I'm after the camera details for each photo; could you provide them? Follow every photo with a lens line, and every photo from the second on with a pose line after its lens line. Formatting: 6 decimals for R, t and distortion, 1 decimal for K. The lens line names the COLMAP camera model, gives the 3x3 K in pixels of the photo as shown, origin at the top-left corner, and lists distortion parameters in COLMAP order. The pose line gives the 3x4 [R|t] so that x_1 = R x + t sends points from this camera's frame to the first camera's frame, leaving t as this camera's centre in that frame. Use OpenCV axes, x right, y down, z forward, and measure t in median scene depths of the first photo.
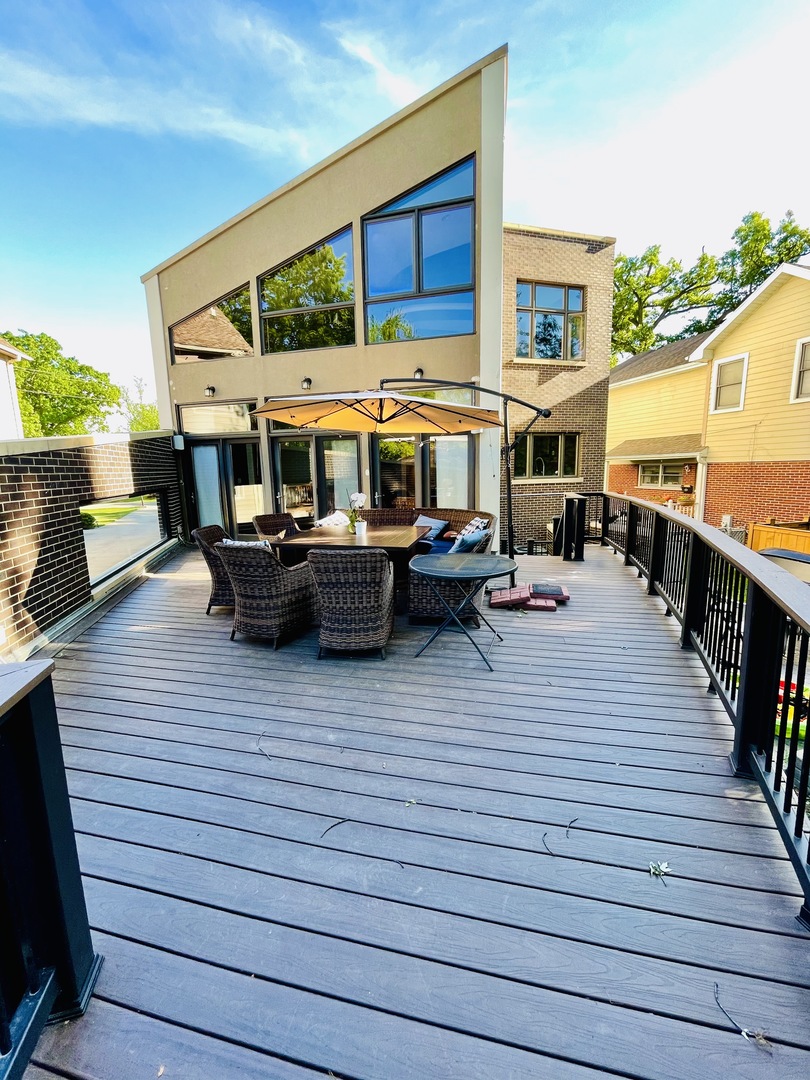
lens RADIAL K [[435.9, 0, 406.8], [0, 435.9, 539.9], [0, 0, 1]] dist [0.000056, -0.000078]
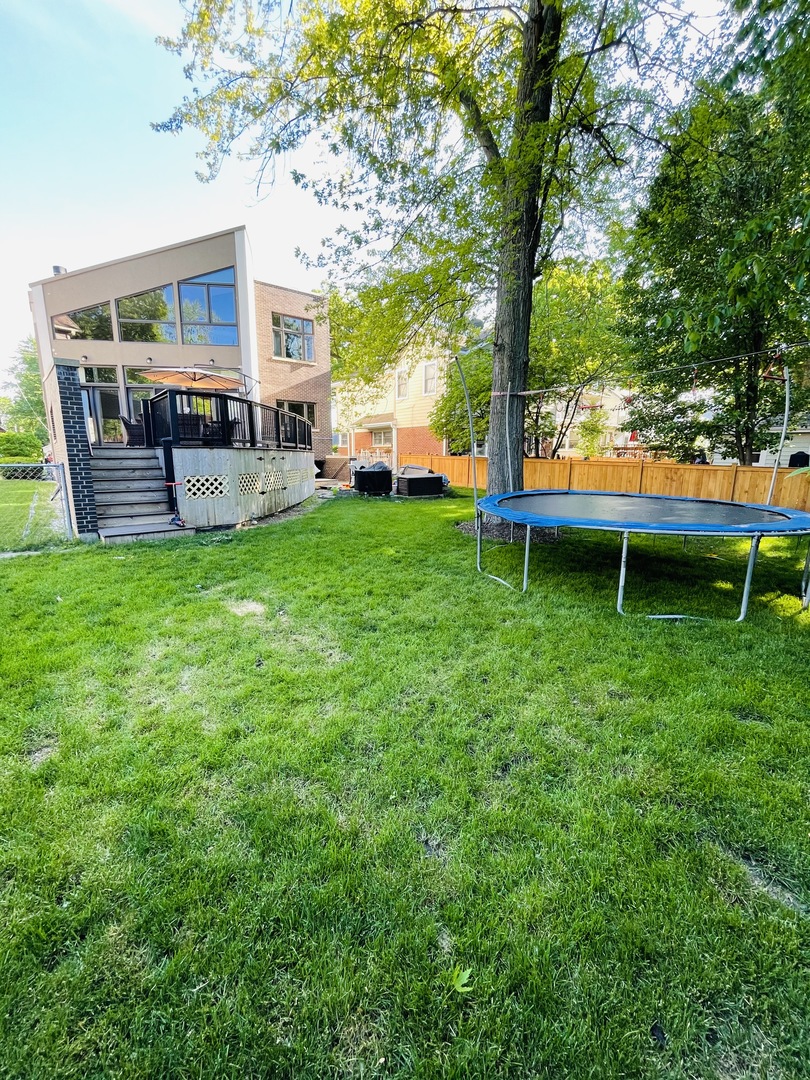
lens RADIAL K [[435.9, 0, 403.1], [0, 435.9, 538.3], [0, 0, 1]] dist [0.000056, -0.000078]
pose [[0.919495, -0.045108, 0.390506, 0.014505], [0.035408, 0.998860, 0.032007, 0.365068], [-0.391504, -0.015603, 0.920044, -1.095702]]
